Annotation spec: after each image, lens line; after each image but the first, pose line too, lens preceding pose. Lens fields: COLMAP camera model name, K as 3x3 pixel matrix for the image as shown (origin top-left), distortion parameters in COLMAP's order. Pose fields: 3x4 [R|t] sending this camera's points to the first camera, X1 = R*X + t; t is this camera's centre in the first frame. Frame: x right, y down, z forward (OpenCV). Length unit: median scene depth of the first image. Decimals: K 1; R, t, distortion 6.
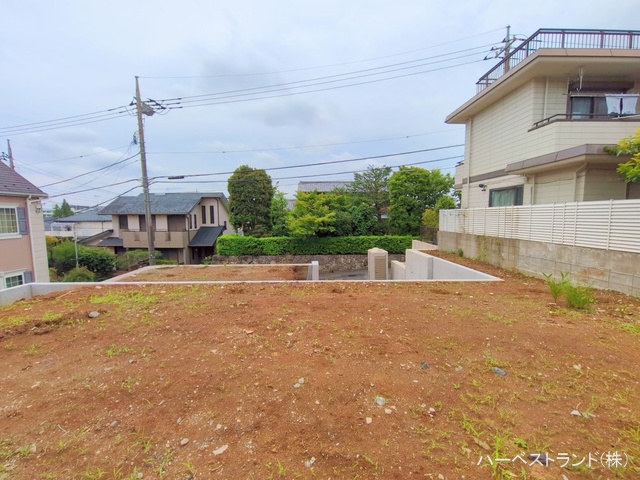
lens RADIAL K [[280.0, 0, 326.4], [0, 280.0, 241.2], [0, 0, 1]] dist [-0.000896, -0.000095]
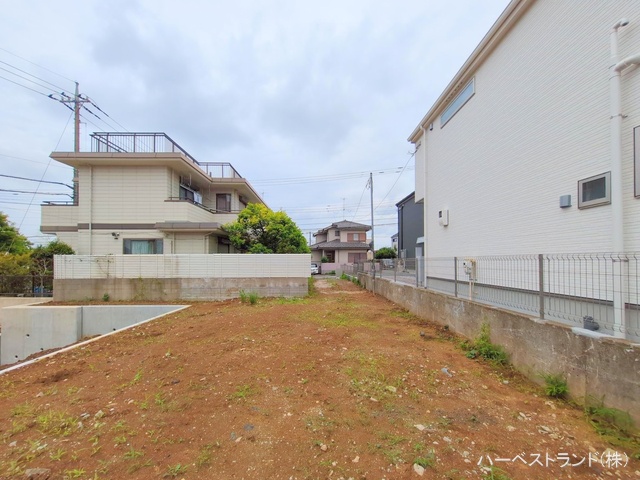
lens RADIAL K [[280.7, 0, 323.0], [0, 280.7, 252.6], [0, 0, 1]] dist [0.000520, 0.000157]
pose [[-0.009125, 0.033403, 0.999400, -0.555012], [0.093134, 0.995126, -0.032409, -0.014849], [-0.995612, 0.092782, -0.012191, 0.205339]]
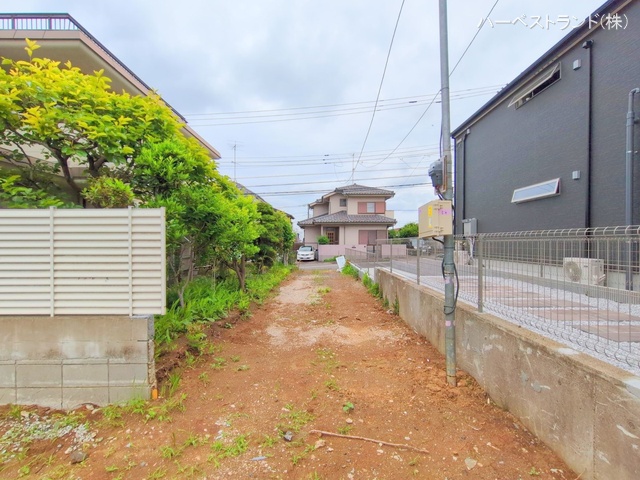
lens RADIAL K [[316.9, 0, 318.5], [0, 316.9, 241.6], [0, 0, 1]] dist [0.000834, 0.000078]
pose [[0.033330, 0.006338, 0.999424, 0.313258], [0.092097, 0.995706, -0.009386, -0.004932], [-0.995192, 0.092356, 0.032603, 0.102490]]
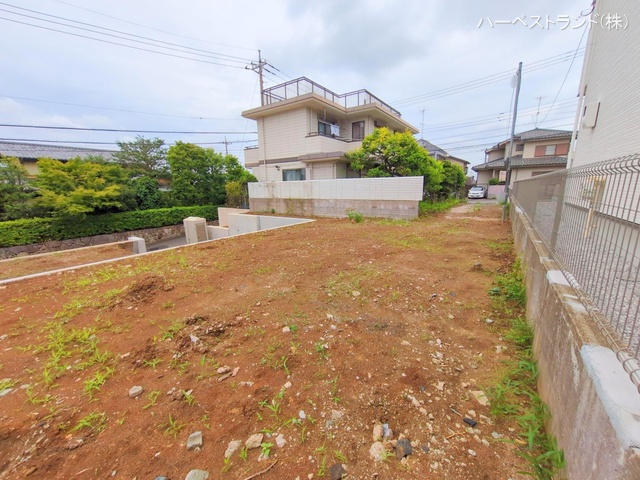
lens RADIAL K [[261.7, 0, 308.5], [0, 261.7, 240.3], [0, 0, 1]] dist [0.000704, 0.000195]
pose [[0.609485, -0.166159, 0.775190, -0.531798], [0.086970, 0.985902, 0.142945, 0.010403], [-0.788013, -0.019705, 0.615343, -0.034916]]
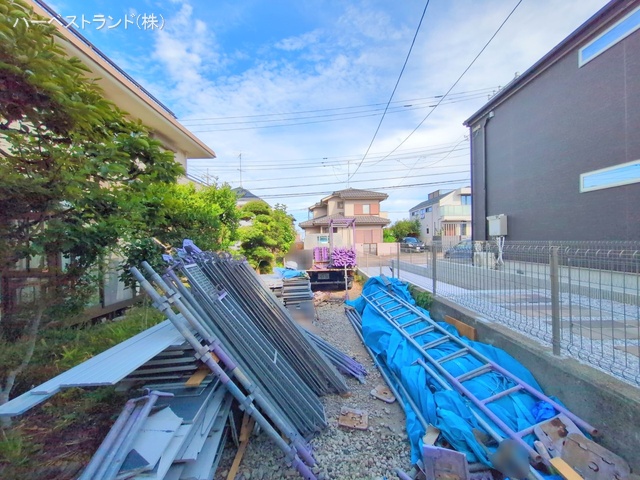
lens RADIAL K [[261.7, 0, 308.5], [0, 261.7, 240.3], [0, 0, 1]] dist [0.000704, 0.000195]
pose [[0.067427, 0.004353, 0.997715, 0.620700], [0.105832, 0.994318, -0.011490, -0.021911], [-0.992095, 0.106365, 0.066583, 0.119842]]
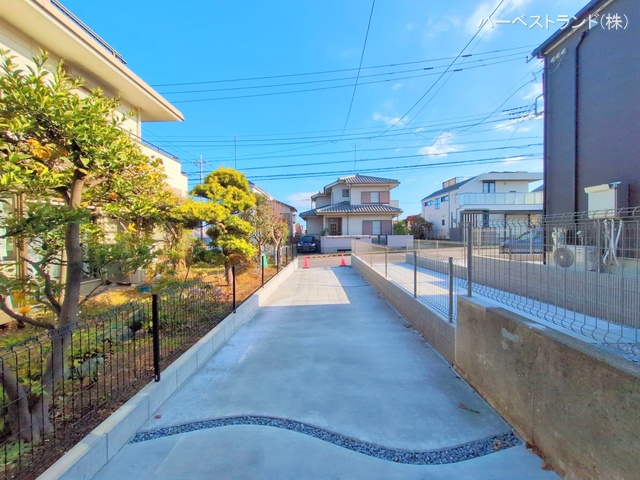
lens RADIAL K [[261.7, 0, 308.5], [0, 261.7, 240.3], [0, 0, 1]] dist [0.000704, 0.000195]
pose [[0.083695, -0.018732, 0.996315, 0.913744], [0.100993, 0.994835, 0.010220, -0.003542], [-0.991361, 0.099765, 0.085154, 0.112154]]
